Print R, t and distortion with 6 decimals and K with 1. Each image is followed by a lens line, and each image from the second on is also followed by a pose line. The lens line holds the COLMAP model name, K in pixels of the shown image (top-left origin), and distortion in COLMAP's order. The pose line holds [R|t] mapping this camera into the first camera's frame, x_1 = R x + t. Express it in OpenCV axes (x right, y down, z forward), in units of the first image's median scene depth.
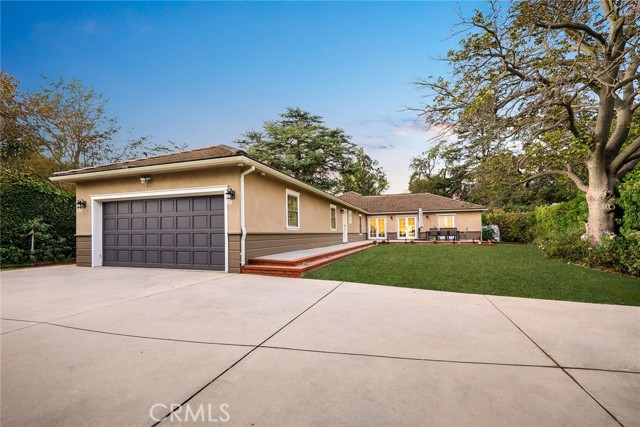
lens RADIAL K [[255.1, 0, 349.7], [0, 255.1, 220.5], [0, 0, 1]] dist [-0.000628, -0.000026]
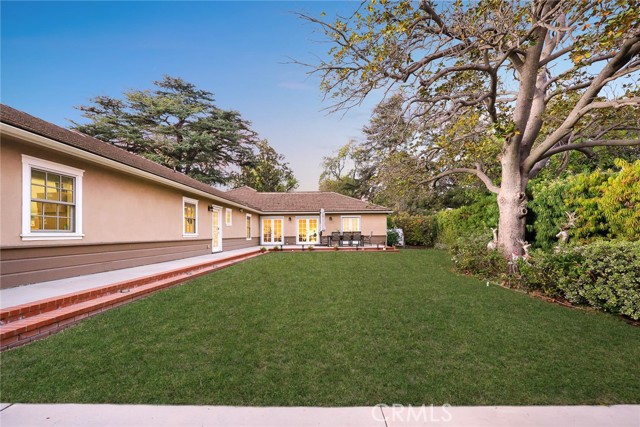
lens RADIAL K [[261.5, 0, 333.7], [0, 261.5, 232.7], [0, 0, 1]] dist [0.002064, 0.000250]
pose [[0.962246, 0.004484, 0.272145, 0.068139], [-0.016080, 0.999054, 0.040395, -0.002372], [-0.271707, -0.043246, 0.961408, 0.128514]]
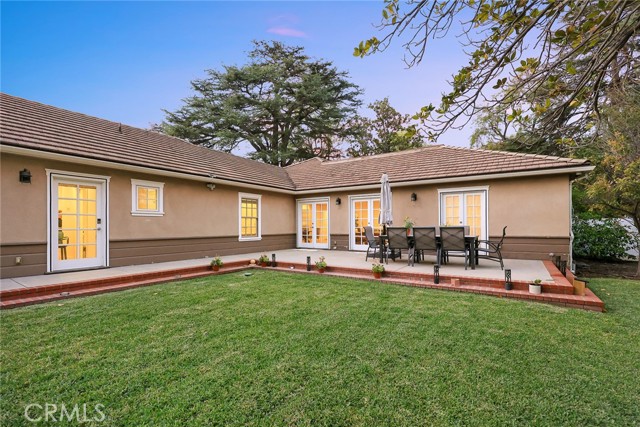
lens RADIAL K [[306.0, 0, 321.8], [0, 306.0, 223.4], [0, 0, 1]] dist [0.000282, 0.000008]
pose [[0.956914, 0.006283, -0.290304, 0.288752], [0.006043, 0.999118, 0.041543, 0.005792], [0.290309, -0.041507, 0.956032, 0.468221]]
